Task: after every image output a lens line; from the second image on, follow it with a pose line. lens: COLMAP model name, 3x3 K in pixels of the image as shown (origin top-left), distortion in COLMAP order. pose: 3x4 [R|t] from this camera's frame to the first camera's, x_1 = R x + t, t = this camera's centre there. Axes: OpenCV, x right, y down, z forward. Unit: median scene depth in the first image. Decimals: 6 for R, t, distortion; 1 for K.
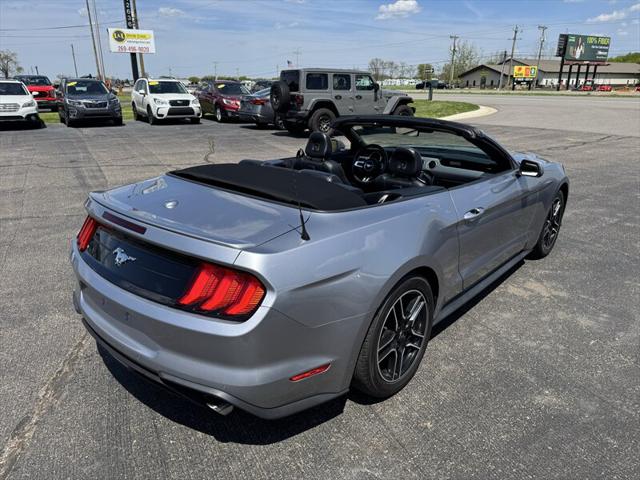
lens RADIAL K [[459.9, 0, 320.0], [0, 459.9, 240.0], [0, 0, 1]] dist [-0.003768, -0.004105]
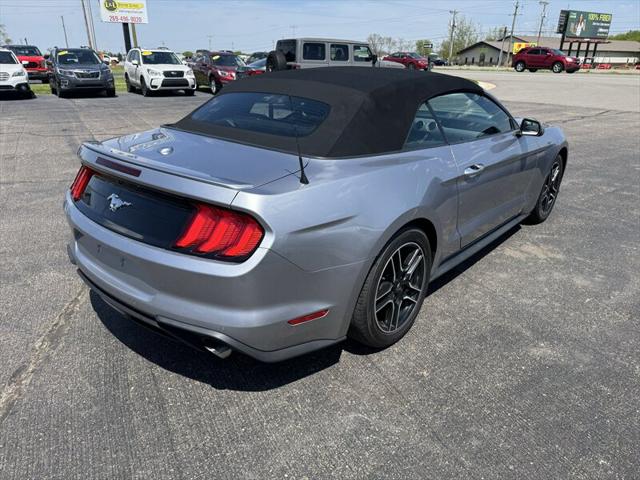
lens RADIAL K [[458.2, 0, 320.3], [0, 458.2, 243.0], [0, 0, 1]] dist [0.002144, -0.009592]
pose [[0.999918, 0.006813, 0.010844, -0.001014], [-0.007375, 0.998586, 0.052639, 0.010864], [-0.010470, -0.052714, 0.998555, 0.002217]]
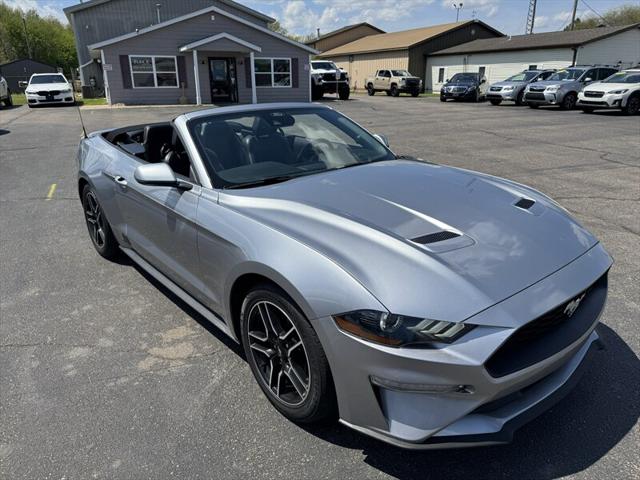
lens RADIAL K [[456.8, 0, 320.0], [0, 456.8, 240.0], [0, 0, 1]] dist [0.007275, -0.002876]
pose [[-0.147344, 0.344529, -0.927140, 0.296721], [-0.308885, 0.874461, 0.374042, -0.110843], [0.939617, 0.341493, -0.022427, 0.331143]]
